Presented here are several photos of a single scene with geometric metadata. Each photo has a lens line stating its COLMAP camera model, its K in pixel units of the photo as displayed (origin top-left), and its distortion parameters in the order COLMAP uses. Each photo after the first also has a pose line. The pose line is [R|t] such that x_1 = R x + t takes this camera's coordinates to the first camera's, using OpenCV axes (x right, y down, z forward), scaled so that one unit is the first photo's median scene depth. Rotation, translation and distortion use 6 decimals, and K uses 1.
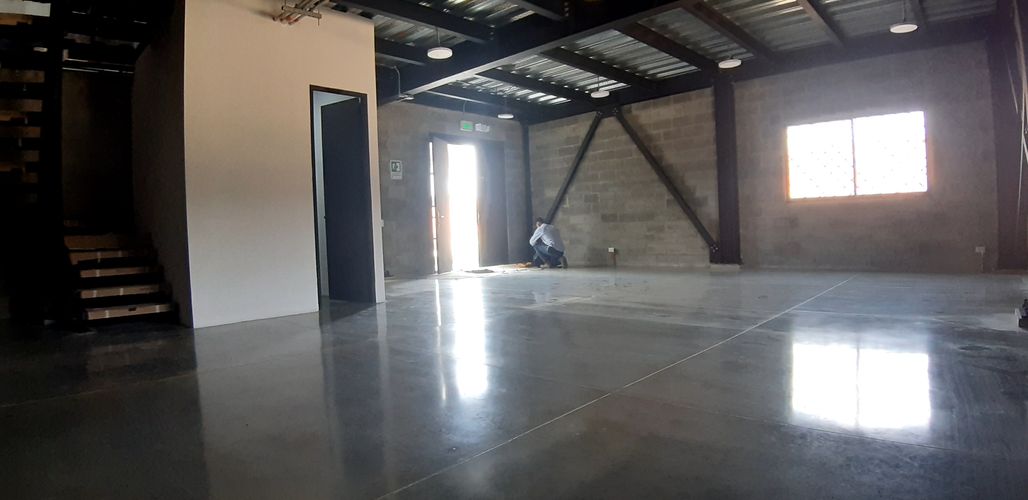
lens RADIAL K [[540.9, 0, 524.5], [0, 540.9, 250.6], [0, 0, 1]] dist [-0.086137, -0.015251]
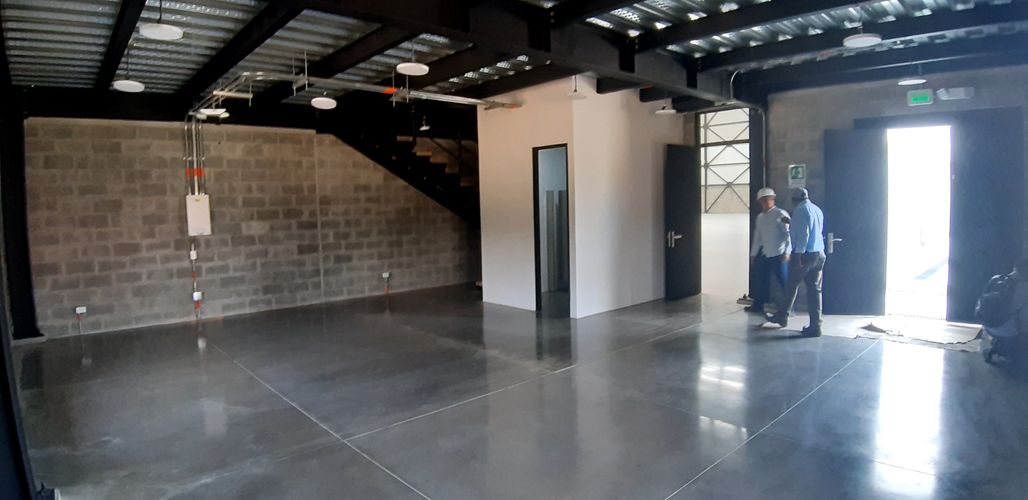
lens RADIAL K [[540.9, 0, 524.5], [0, 540.9, 253.5], [0, 0, 1]] dist [-0.086137, -0.015251]
pose [[-0.066540, 0.132151, -0.988994, 0.546890], [-0.013516, 0.990980, 0.133325, -0.123457], [0.997692, 0.022238, -0.064153, 0.584206]]
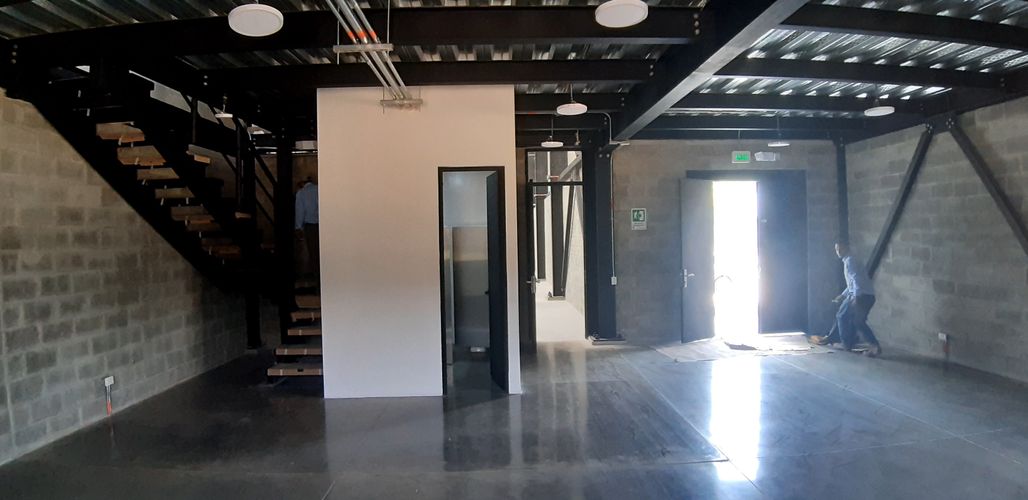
lens RADIAL K [[540.9, 0, 517.4], [0, 540.9, 250.3], [0, 0, 1]] dist [-0.086137, -0.015251]
pose [[0.707198, 0.040595, -0.705849, 0.223237], [-0.035558, 0.999129, 0.021836, -0.101483], [0.706121, 0.009656, 0.708026, 0.216059]]
